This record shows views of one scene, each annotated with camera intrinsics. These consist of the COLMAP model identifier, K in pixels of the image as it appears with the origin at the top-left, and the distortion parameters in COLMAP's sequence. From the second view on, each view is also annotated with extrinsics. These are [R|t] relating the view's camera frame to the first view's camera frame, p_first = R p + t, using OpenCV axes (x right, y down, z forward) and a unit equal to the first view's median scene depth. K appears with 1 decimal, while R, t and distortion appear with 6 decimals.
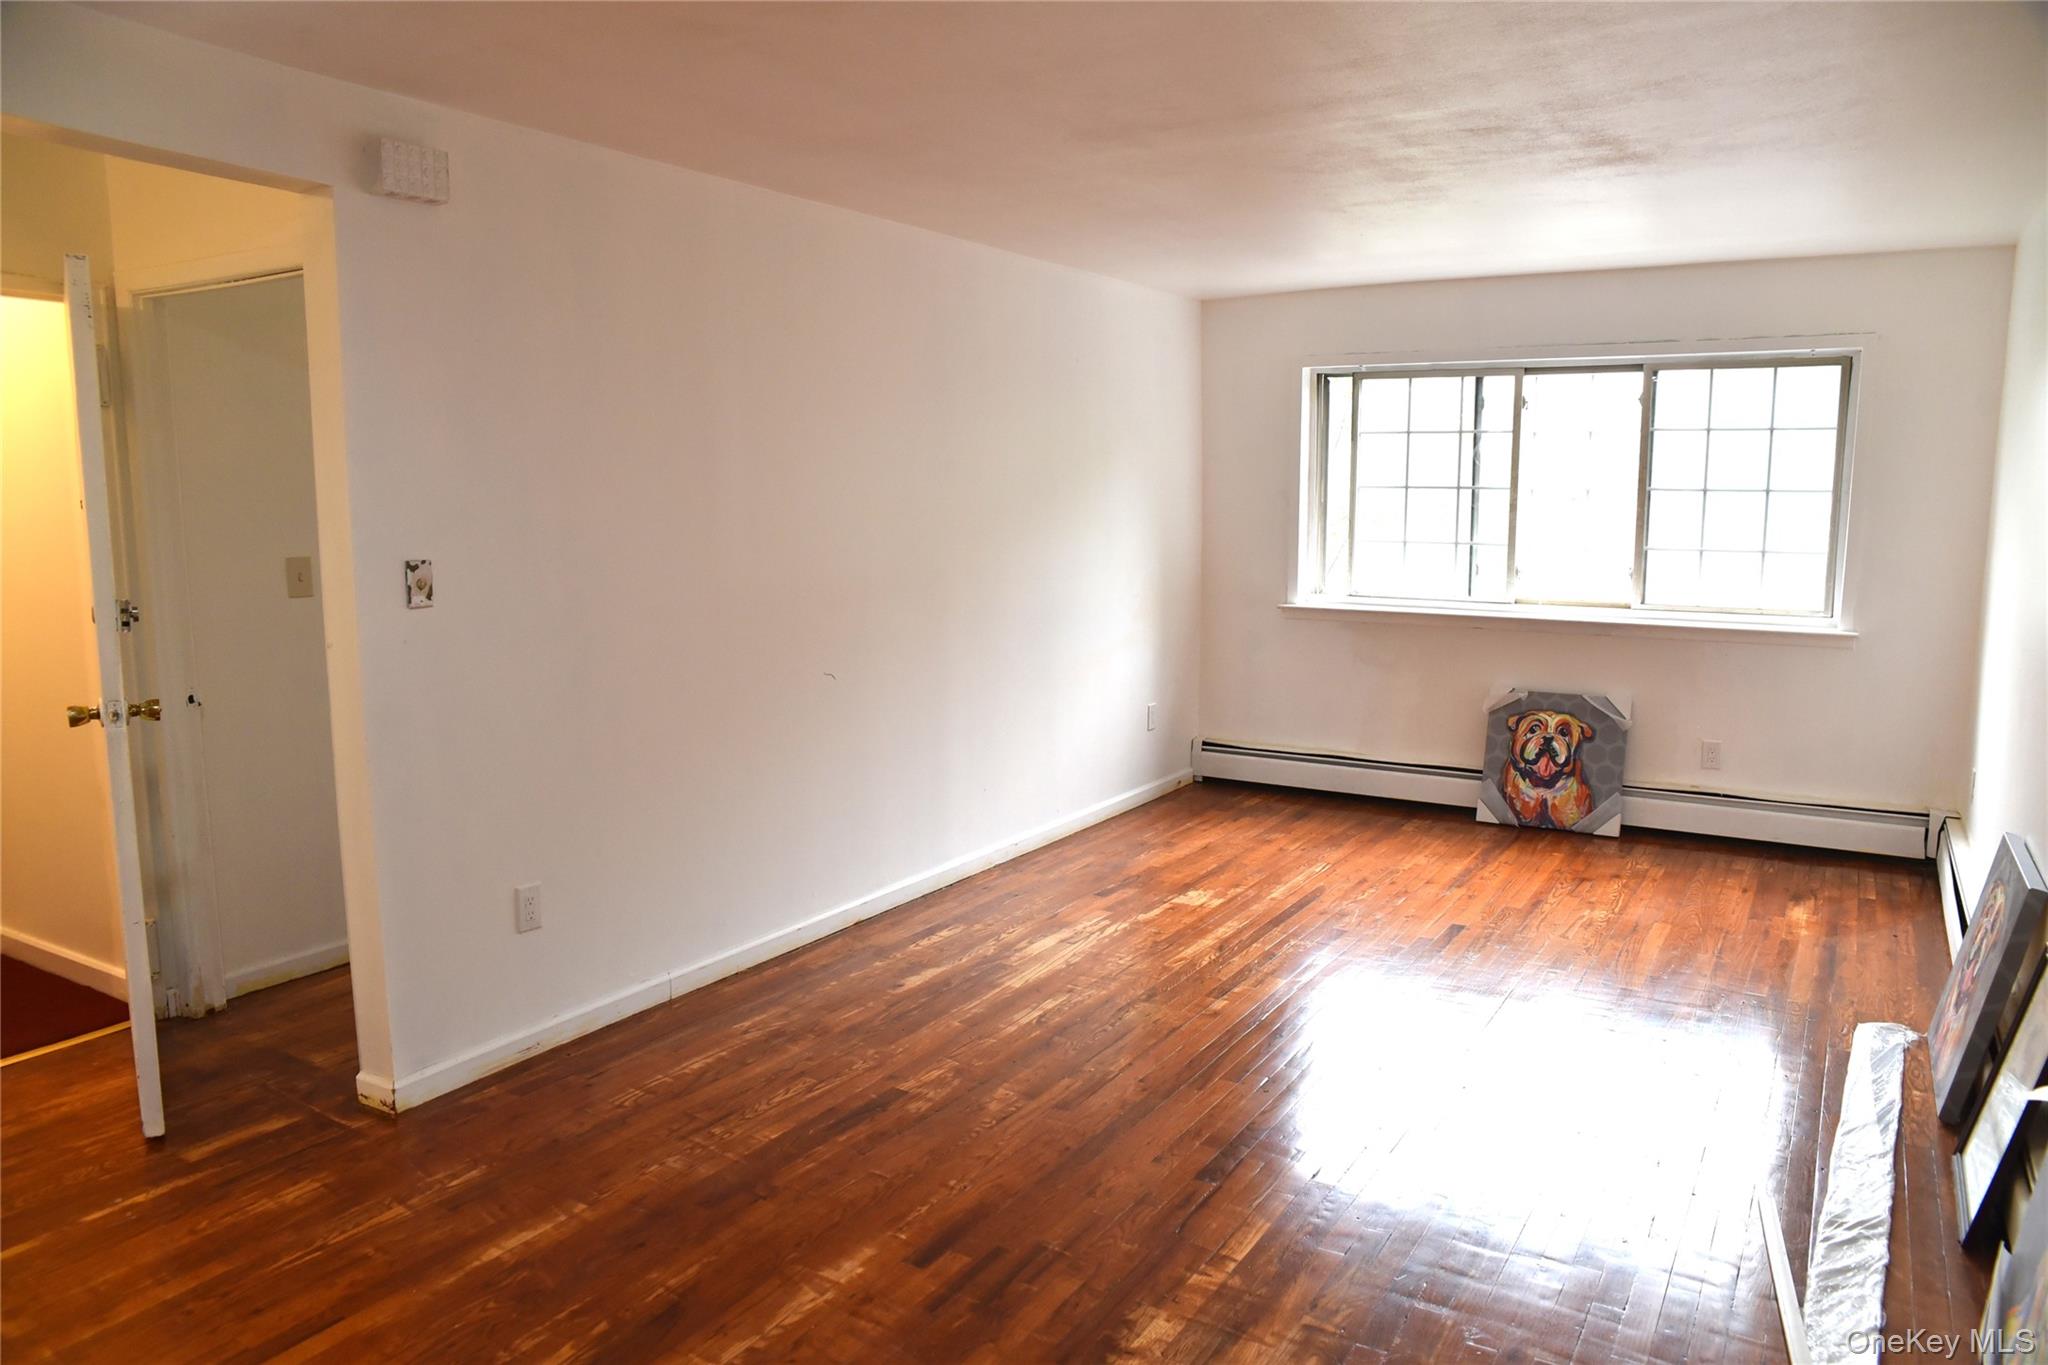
lens RADIAL K [[1375.5, 0, 1024.5], [0, 1375.5, 683.4], [0, 0, 1]] dist [-0.091934, 0.051532]
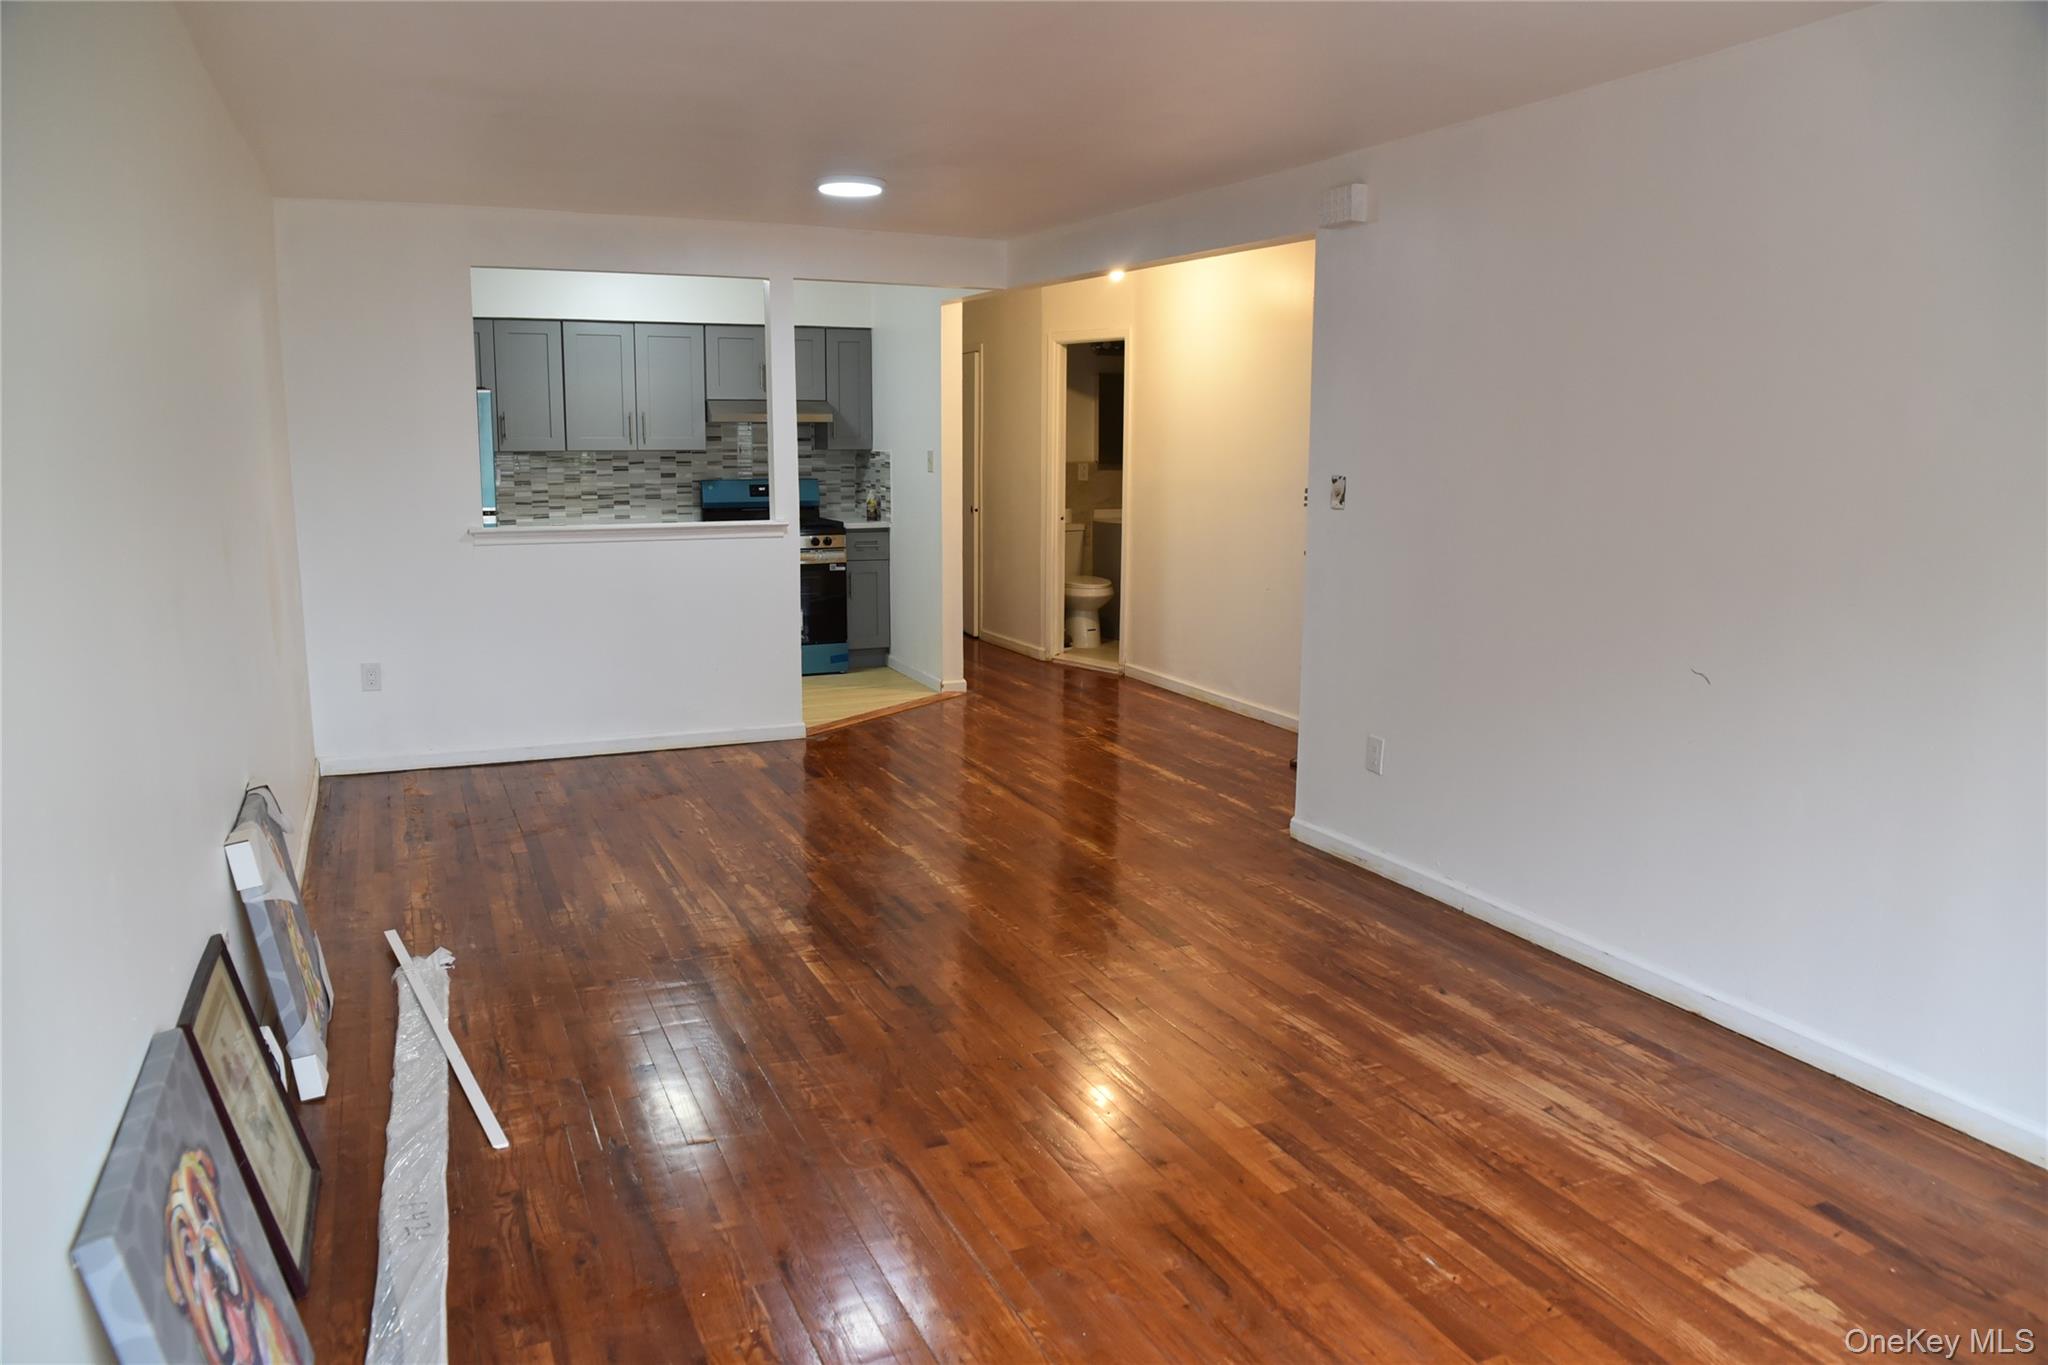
lens RADIAL K [[1375.5, 0, 1031.3], [0, 1375.5, 680.5], [0, 0, 1]] dist [-0.091934, 0.051532]
pose [[-0.538308, 0.149574, -0.829369, 0.721156], [-0.119925, 0.960513, 0.251063, -0.155241], [0.834172, 0.234611, -0.499114, 1.123374]]
